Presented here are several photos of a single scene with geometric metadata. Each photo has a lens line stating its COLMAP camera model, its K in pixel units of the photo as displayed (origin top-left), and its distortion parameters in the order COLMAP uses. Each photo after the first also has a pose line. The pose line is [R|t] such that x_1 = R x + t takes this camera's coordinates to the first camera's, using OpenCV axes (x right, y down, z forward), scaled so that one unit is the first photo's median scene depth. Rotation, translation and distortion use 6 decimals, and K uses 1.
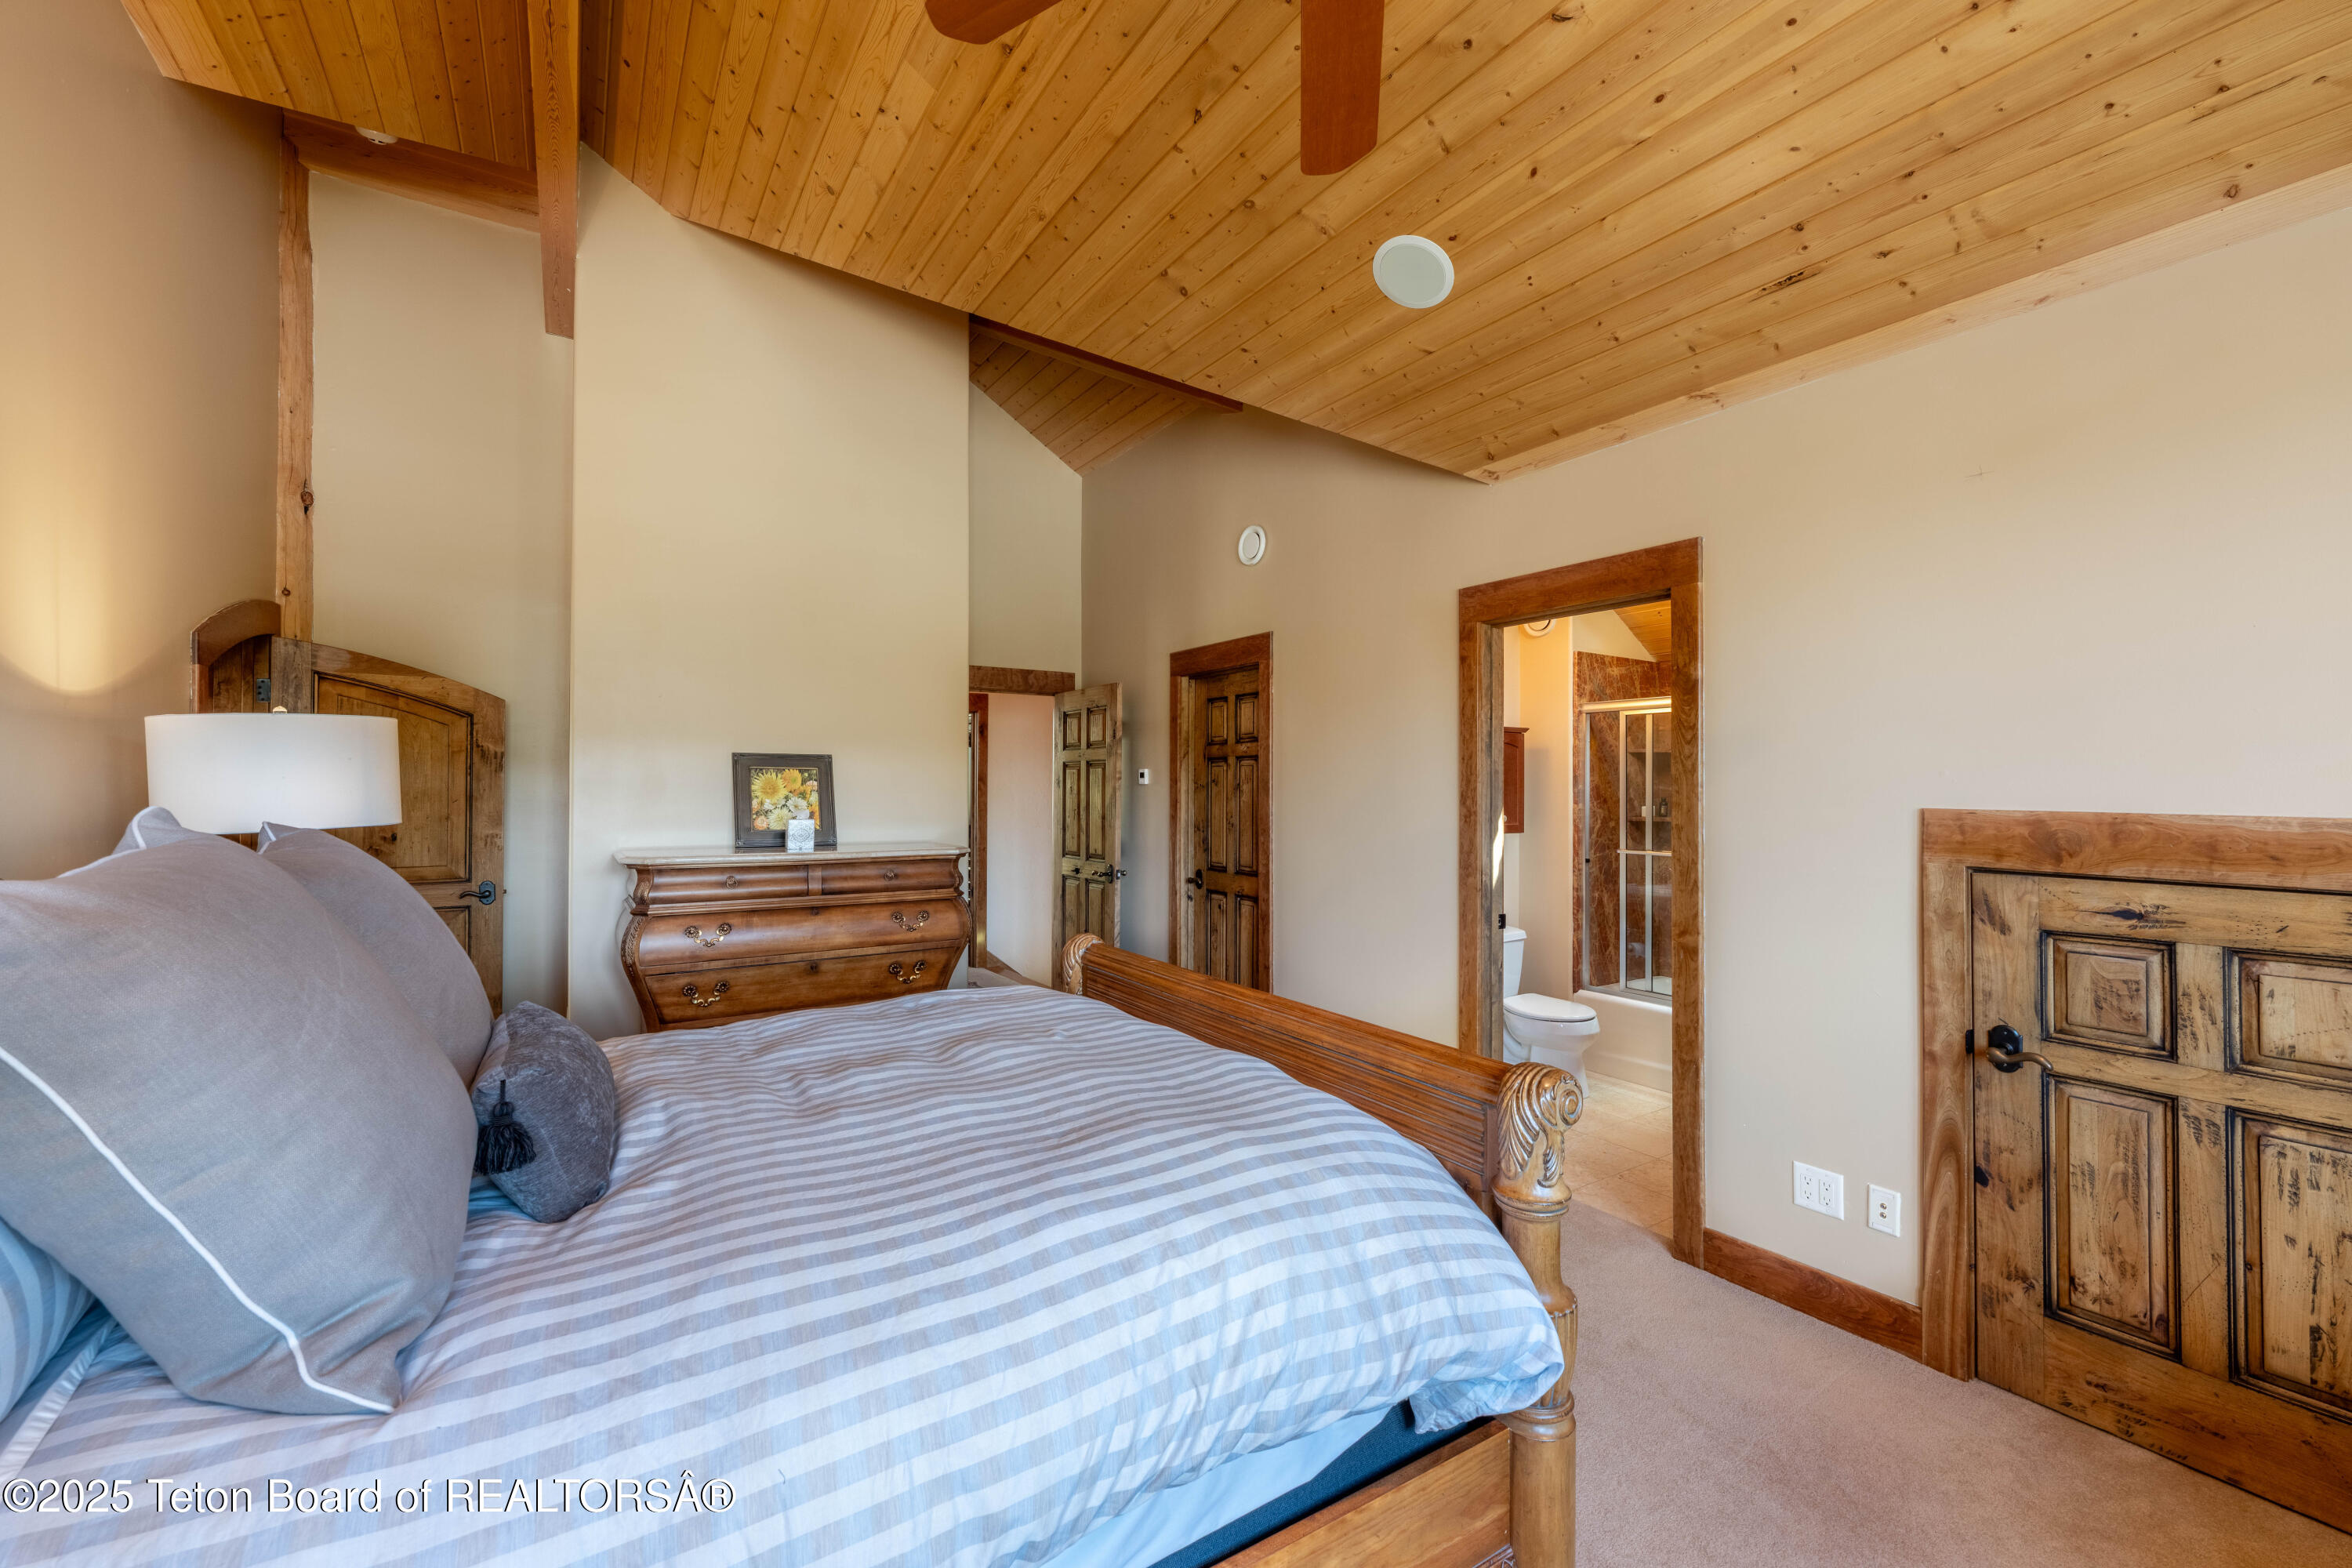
lens RADIAL K [[931.4, 0, 1159.7], [0, 931.4, 777.8], [0, 0, 1]] dist [-0.001627, -0.000086]
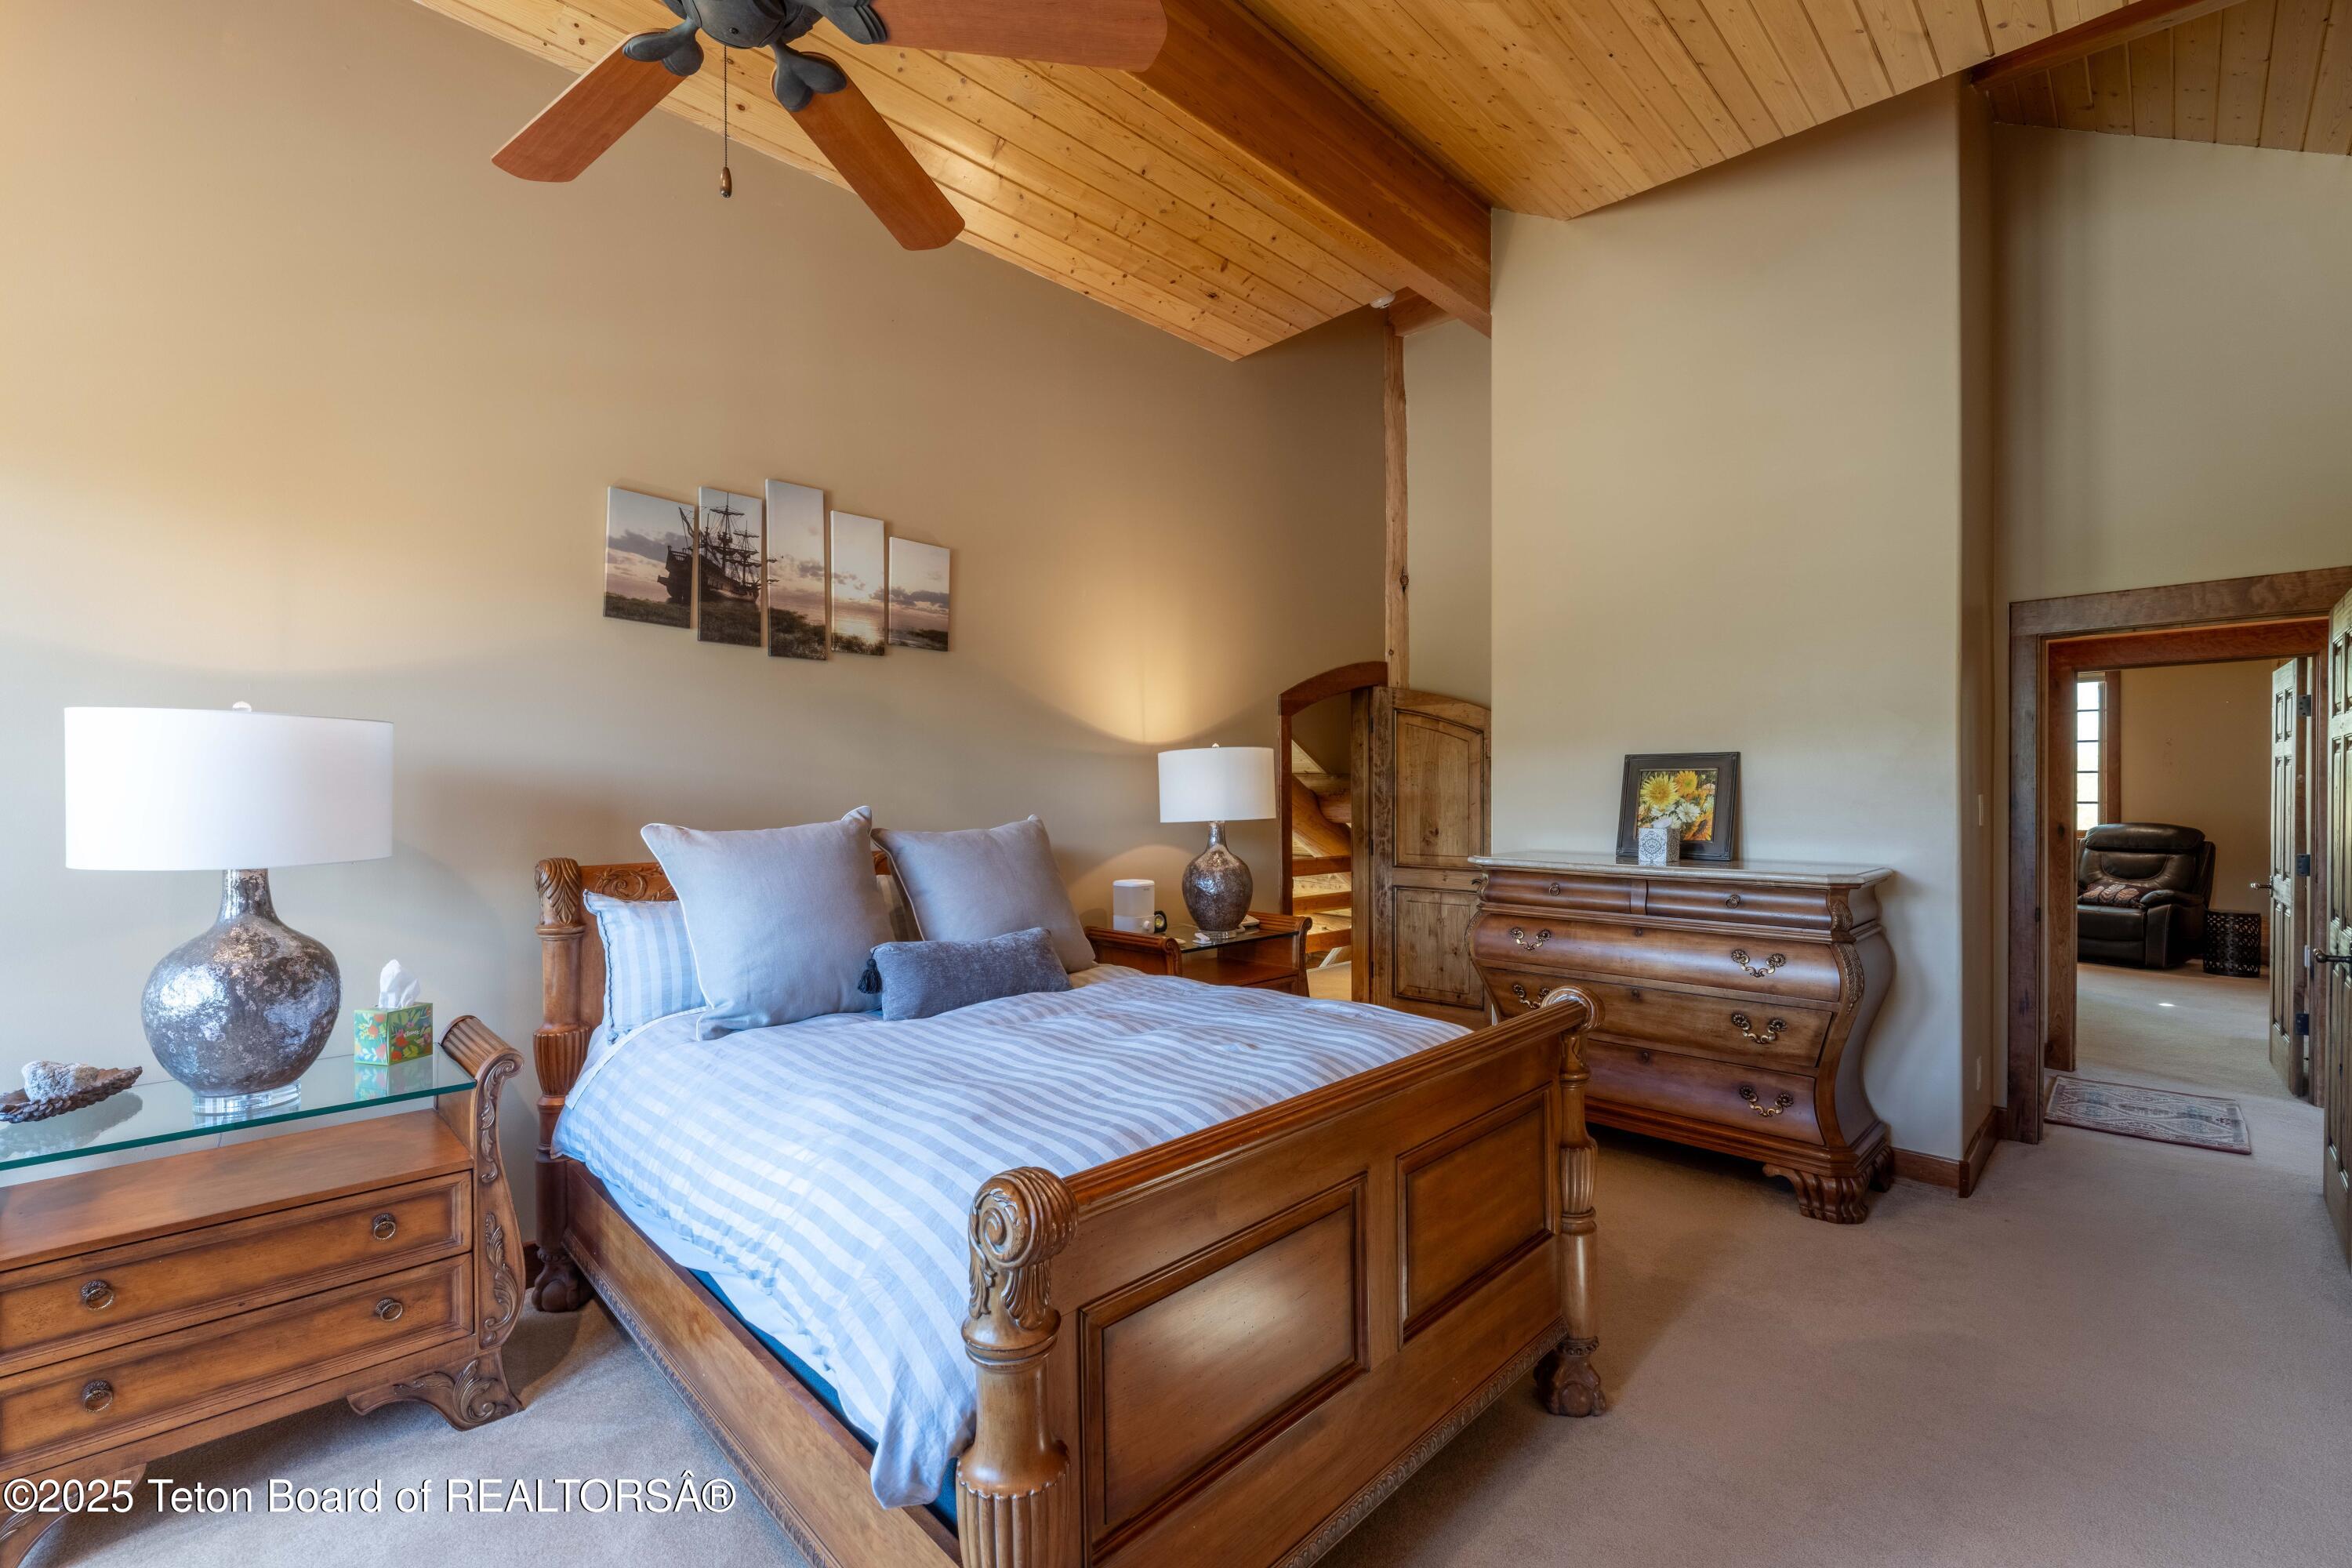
lens RADIAL K [[1001.4, 0, 1168.8], [0, 1001.4, 792.9], [0, 0, 1]] dist [0.004129, 0.000181]
pose [[0.218640, -0.001894, -0.975804, 0.494453], [0.016778, 0.999858, 0.001819, 0.001869], [0.975661, -0.016770, 0.218640, 0.382947]]
